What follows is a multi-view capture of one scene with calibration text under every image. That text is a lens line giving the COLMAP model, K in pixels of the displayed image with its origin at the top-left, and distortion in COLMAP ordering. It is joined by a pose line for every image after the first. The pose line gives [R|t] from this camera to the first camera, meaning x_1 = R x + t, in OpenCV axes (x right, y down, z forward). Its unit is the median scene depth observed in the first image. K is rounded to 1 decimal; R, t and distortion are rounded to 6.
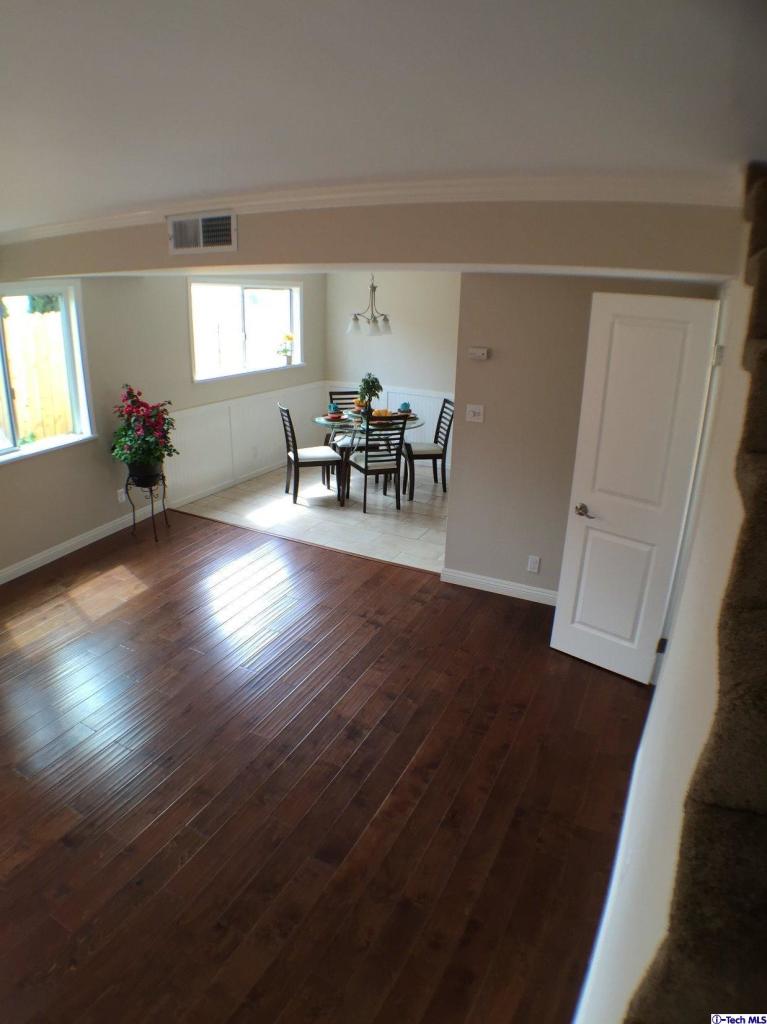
lens RADIAL K [[609.0, 0, 382.4], [0, 609.0, 498.2], [0, 0, 1]] dist [-0.166516, 0.000669]
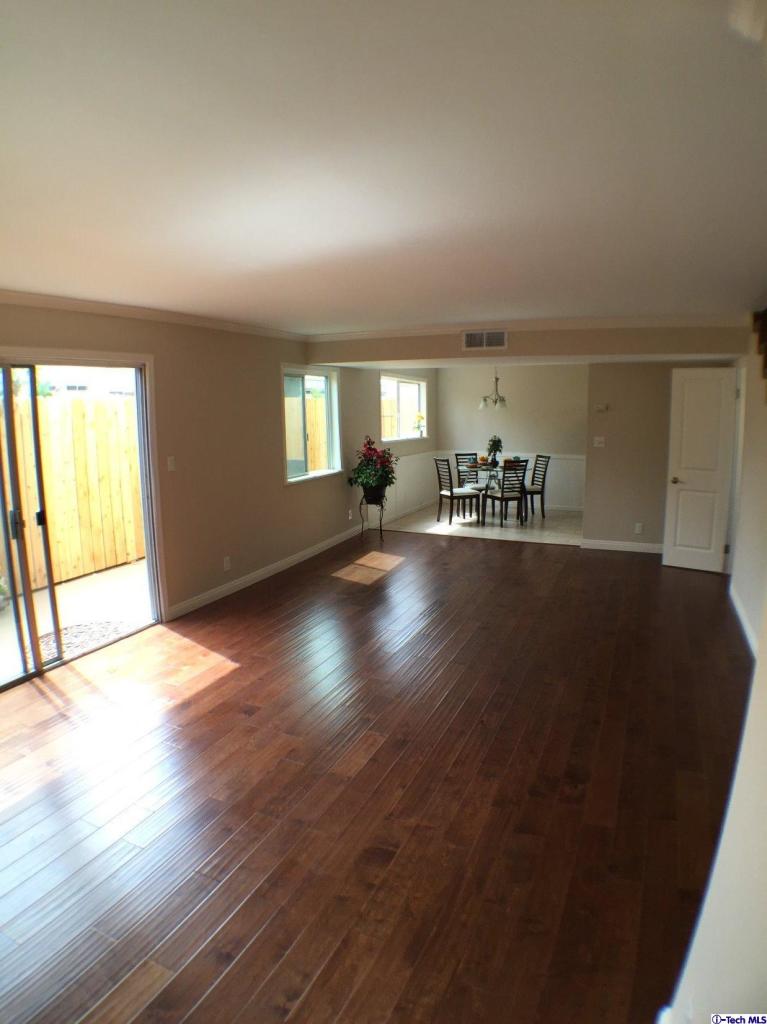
lens RADIAL K [[612.0, 0, 387.8], [0, 612.0, 507.6], [0, 0, 1]] dist [-0.161455, 0.018784]
pose [[0.997987, -0.039876, 0.049318, -0.443053], [0.047558, 0.984986, -0.165956, 0.245311], [-0.041960, 0.167967, 0.984899, -0.520925]]
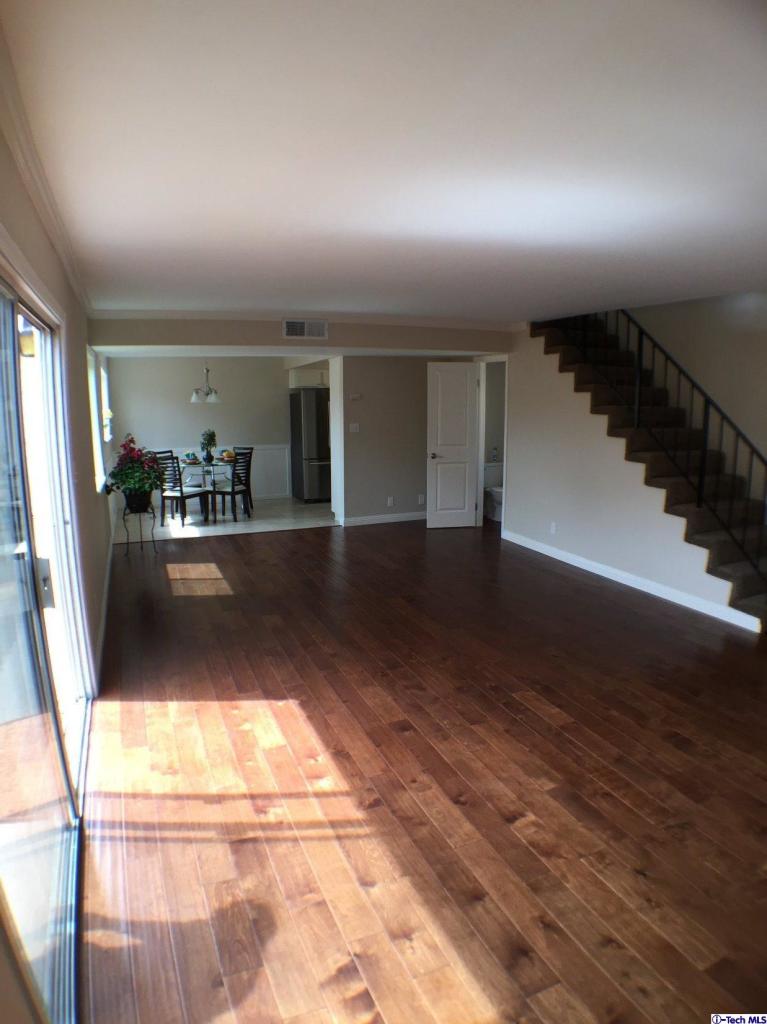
lens RADIAL K [[612.0, 0, 387.8], [0, 612.0, 507.6], [0, 0, 1]] dist [-0.161455, 0.018784]
pose [[0.646953, -0.159149, 0.745737, -1.015342], [0.268126, 0.963003, -0.027093, 0.148176], [-0.713835, 0.217480, 0.665689, -0.248347]]
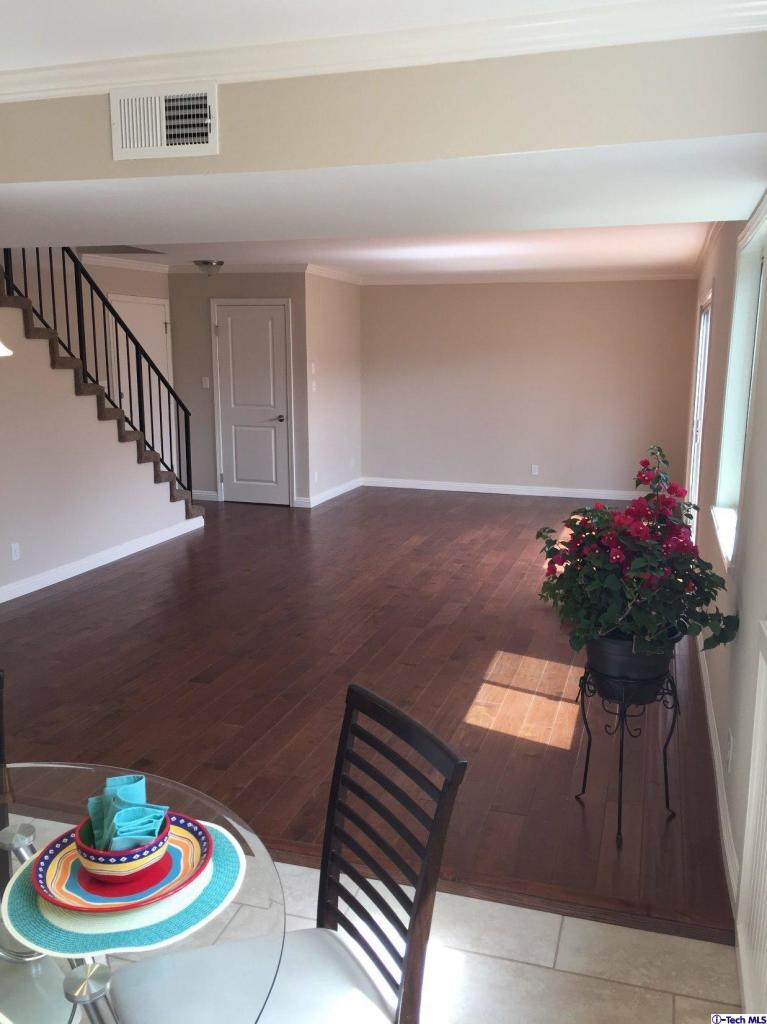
lens RADIAL K [[878.8, 0, 383.5], [0, 878.8, 512.0], [0, 0, 1]] dist [0.017608, 0.008810]
pose [[-0.984594, -0.006396, -0.174737, -0.118334], [-0.091322, 0.871017, 0.482690, -0.424489], [0.149111, 0.491211, -0.858183, 1.450408]]
